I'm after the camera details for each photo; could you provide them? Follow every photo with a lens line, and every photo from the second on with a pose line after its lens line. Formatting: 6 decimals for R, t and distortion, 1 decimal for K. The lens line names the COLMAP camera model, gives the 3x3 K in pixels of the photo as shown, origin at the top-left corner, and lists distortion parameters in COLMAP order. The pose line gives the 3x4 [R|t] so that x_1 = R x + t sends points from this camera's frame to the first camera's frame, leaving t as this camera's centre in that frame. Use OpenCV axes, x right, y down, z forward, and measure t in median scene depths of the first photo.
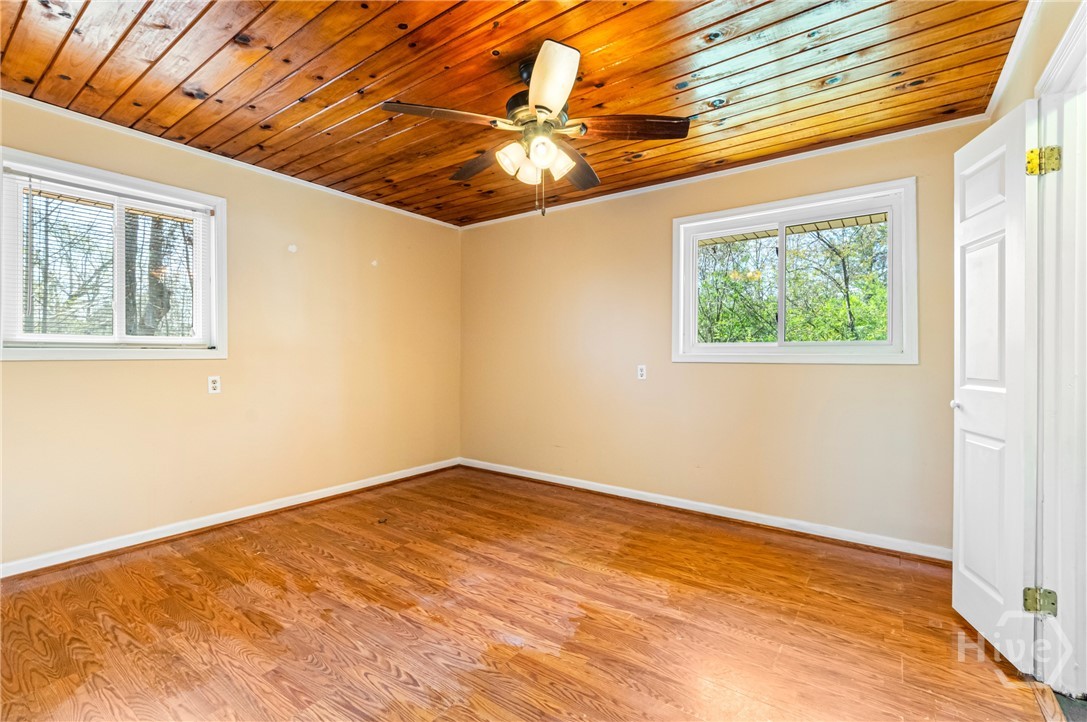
lens RADIAL K [[479.4, 0, 545.2], [0, 479.4, 355.6], [0, 0, 1]] dist [0.000288, -0.000588]
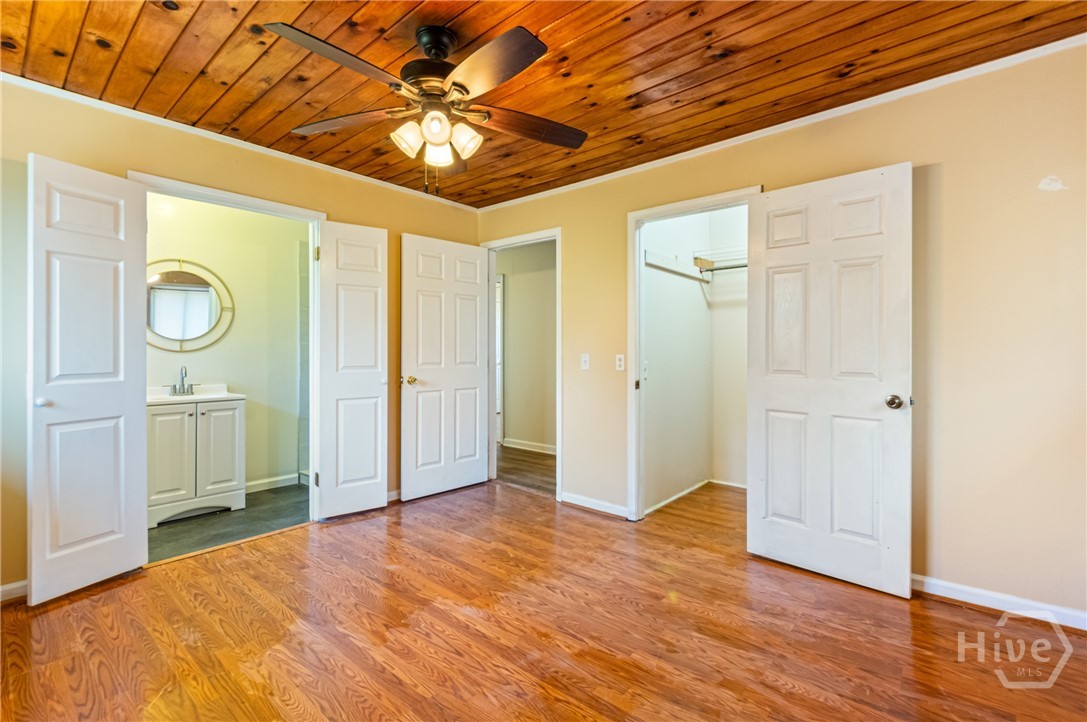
lens RADIAL K [[479.4, 0, 544.2], [0, 479.4, 355.0], [0, 0, 1]] dist [0.000288, -0.000588]
pose [[-0.996488, -0.002420, 0.083696, -0.302946], [-0.001364, 0.999919, 0.012664, -0.013903], [-0.083720, 0.012505, -0.996411, 1.930306]]
